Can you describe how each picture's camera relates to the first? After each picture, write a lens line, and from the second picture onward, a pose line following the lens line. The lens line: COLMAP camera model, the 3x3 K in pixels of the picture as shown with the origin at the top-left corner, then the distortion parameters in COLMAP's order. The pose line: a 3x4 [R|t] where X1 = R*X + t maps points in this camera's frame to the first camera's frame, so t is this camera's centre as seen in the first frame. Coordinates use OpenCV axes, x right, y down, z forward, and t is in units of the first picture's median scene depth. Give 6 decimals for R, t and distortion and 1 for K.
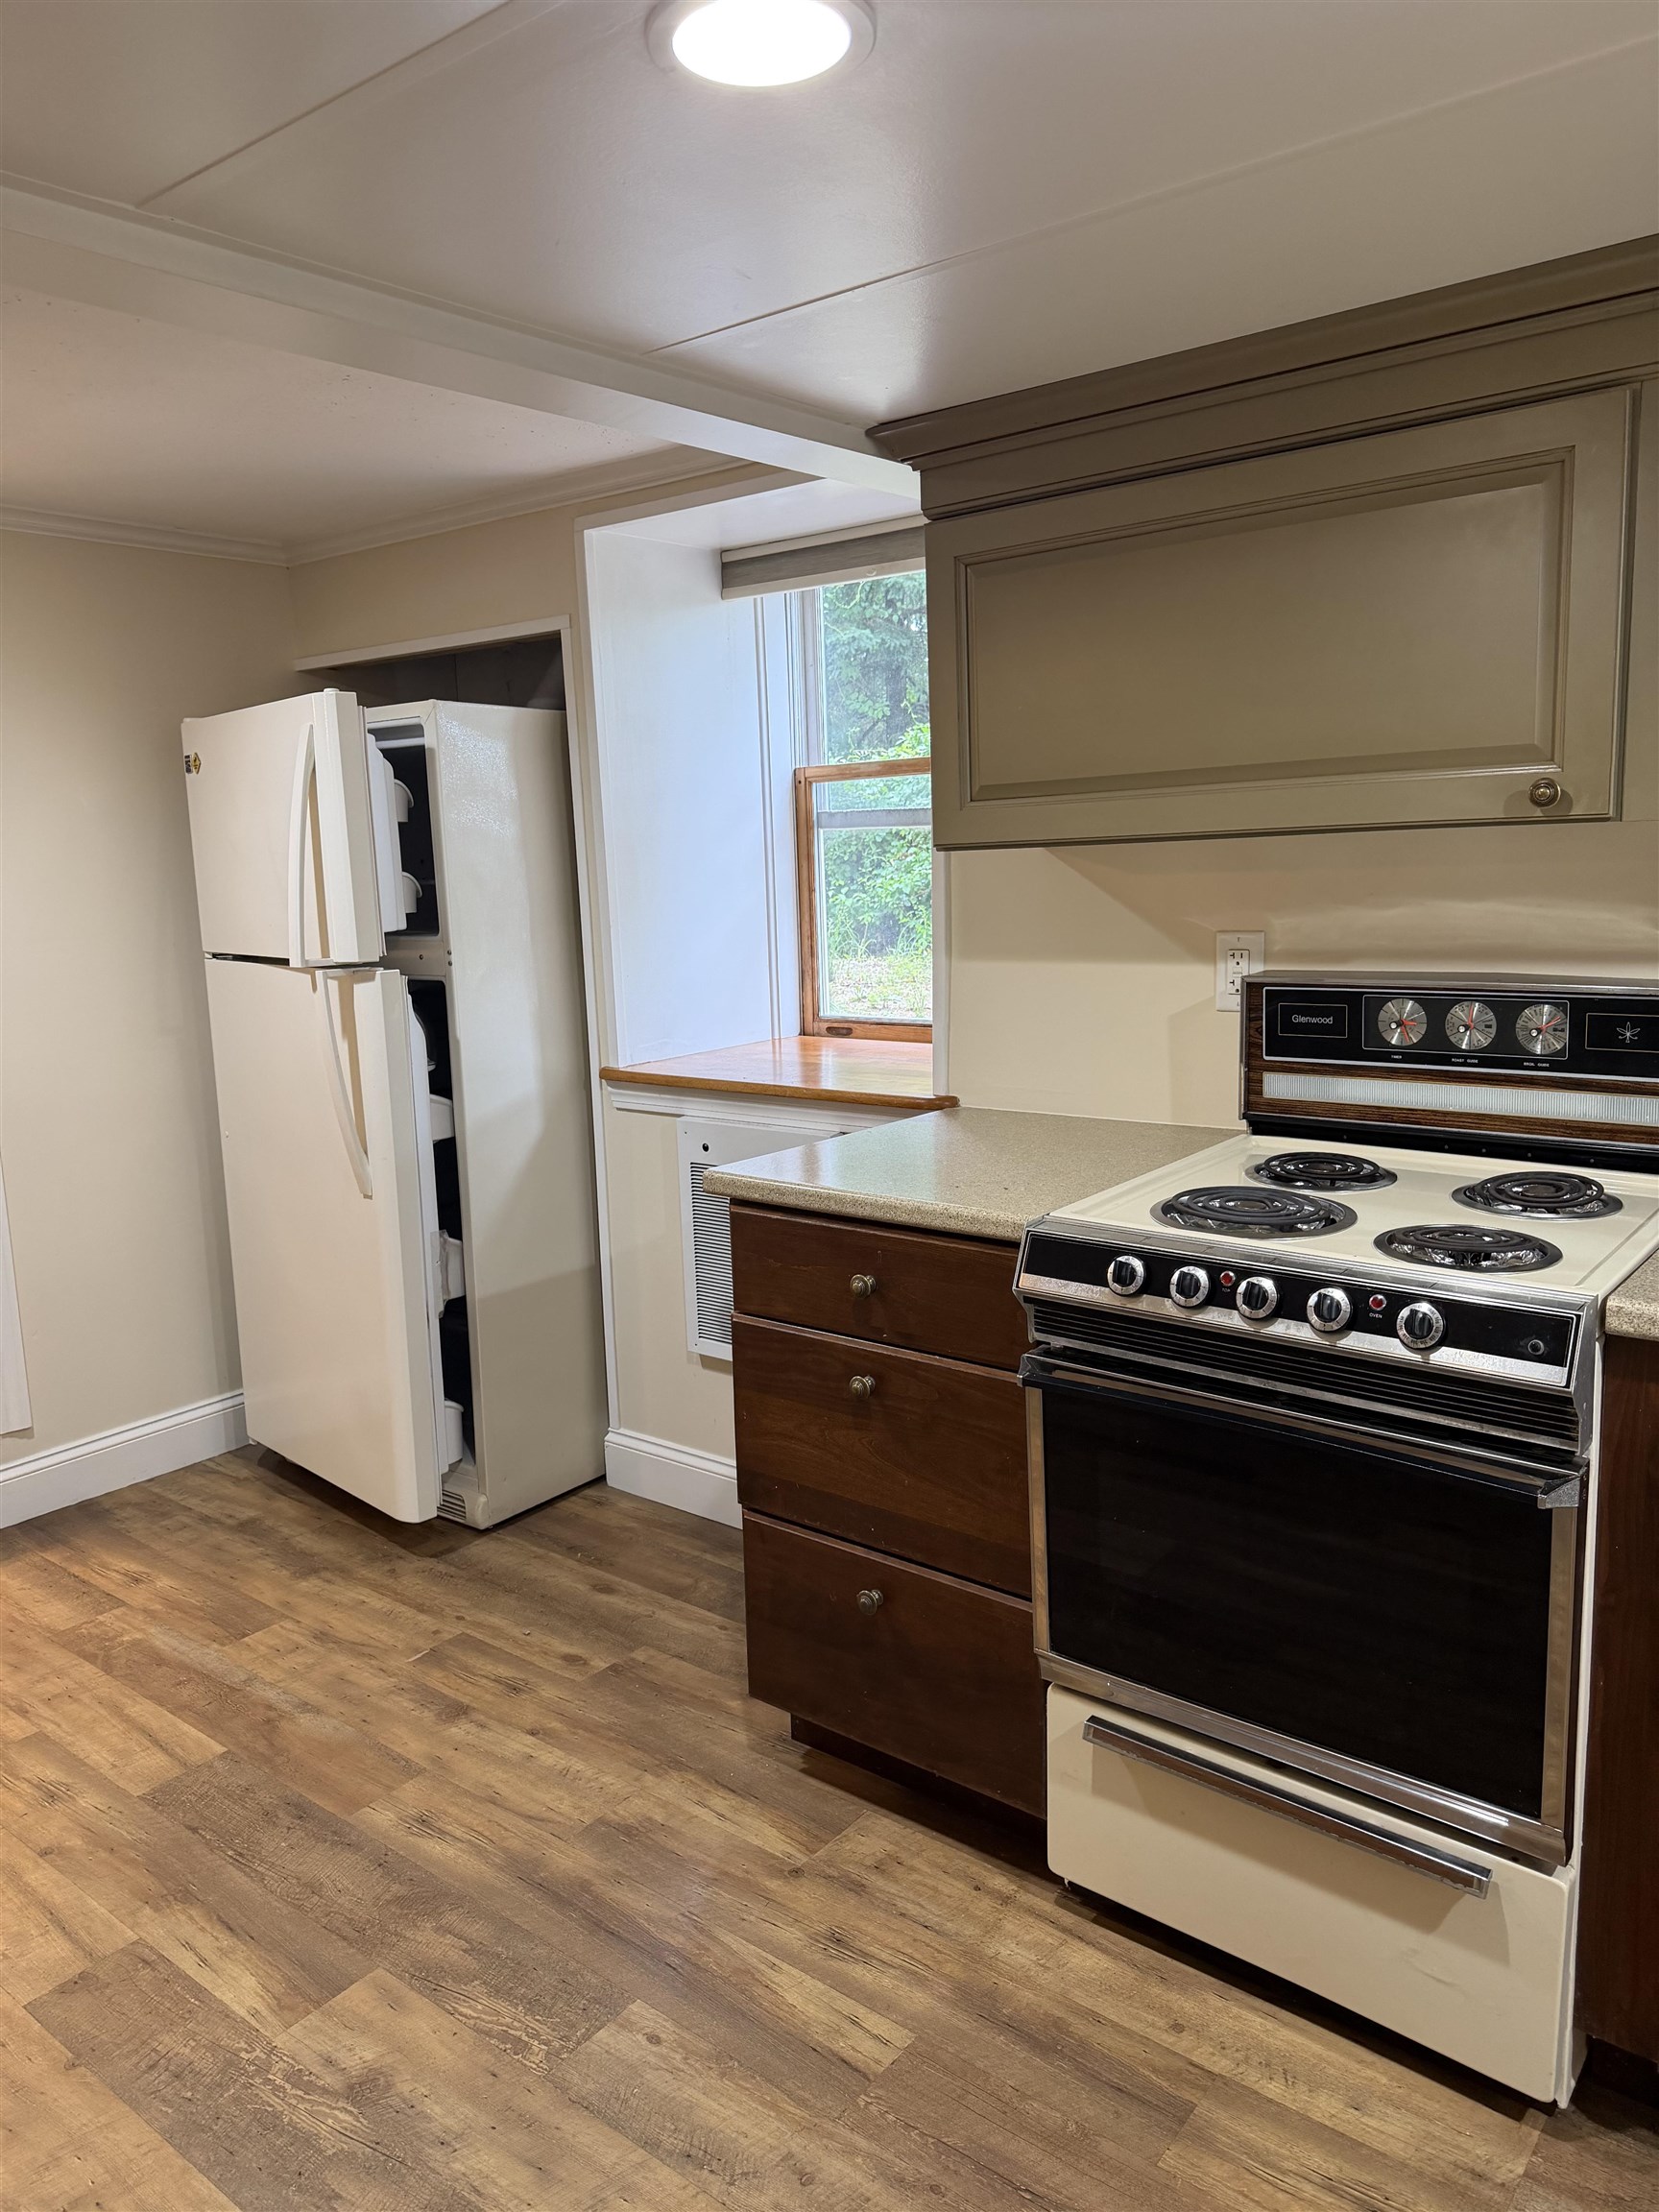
lens RADIAL K [[1573.0, 0, 832.3], [0, 1573.0, 1098.6], [0, 0, 1]] dist [0.037381, -0.049039]
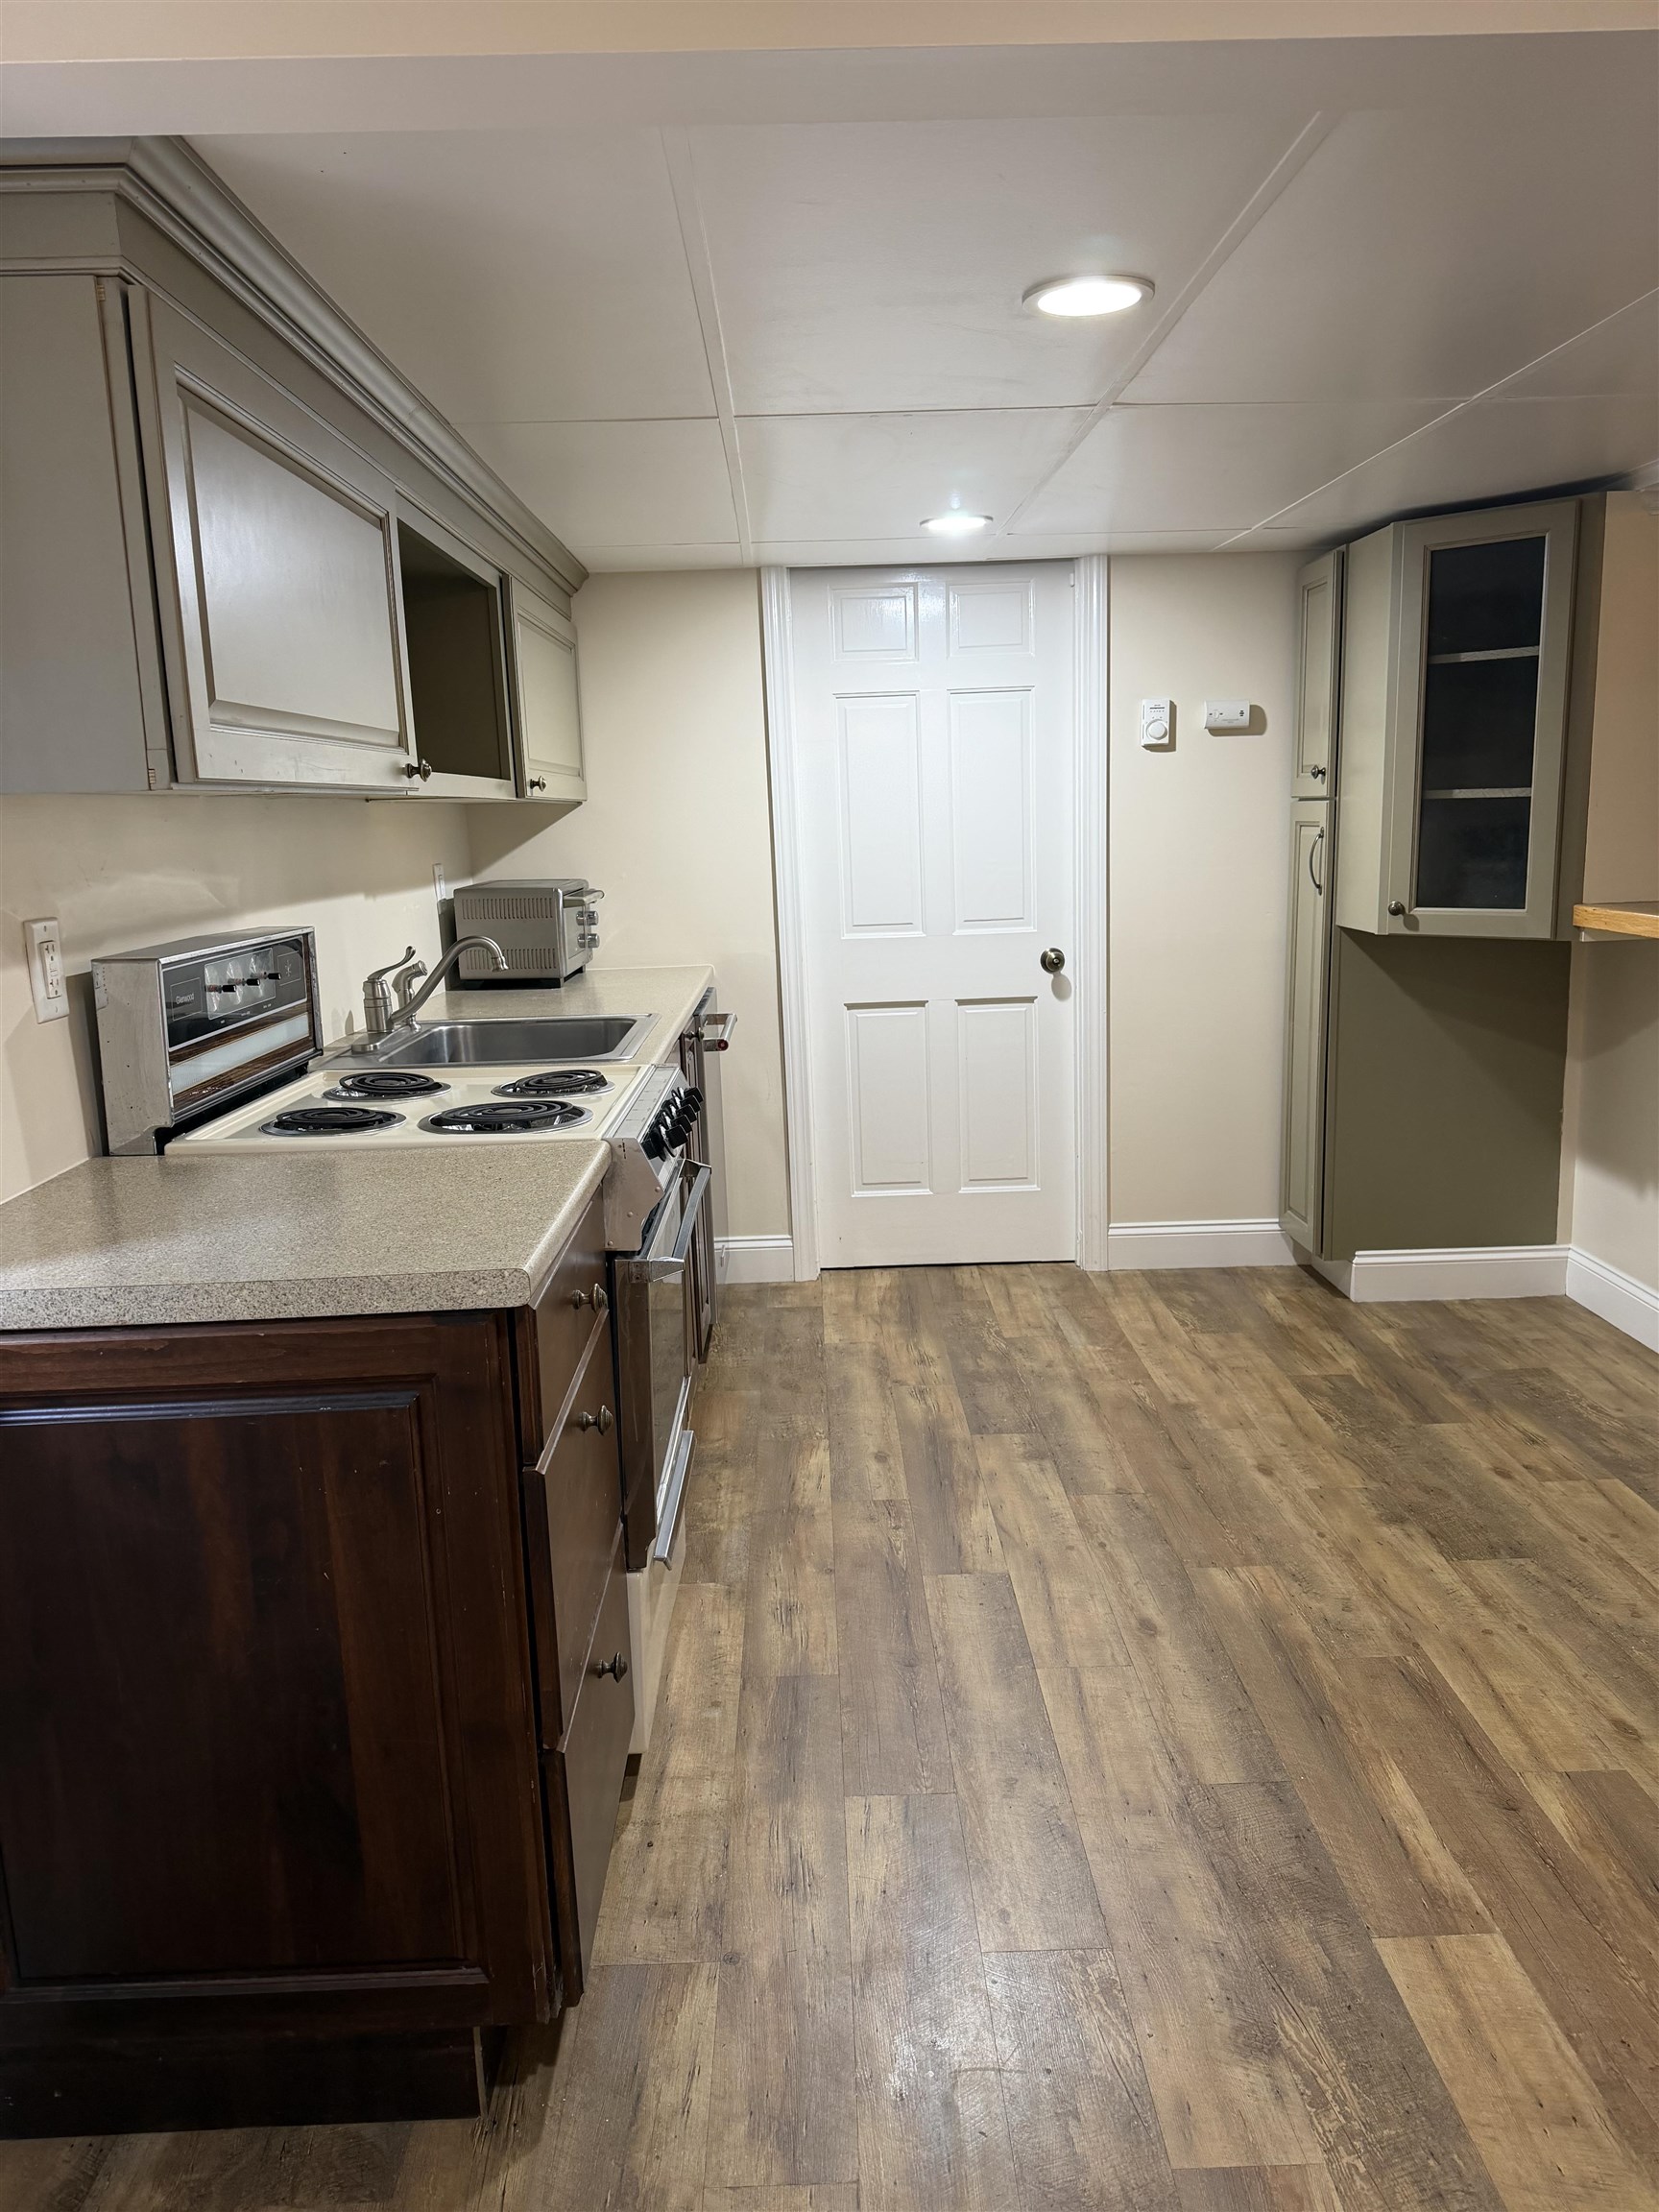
lens RADIAL K [[1573.0, 0, 823.2], [0, 1573.0, 1108.6], [0, 0, 1]] dist [0.037381, -0.049039]
pose [[-0.639148, -0.087753, 0.764061, -0.741948], [0.169672, 0.952902, 0.251375, -0.180277], [-0.750134, 0.290306, -0.594156, 1.471535]]
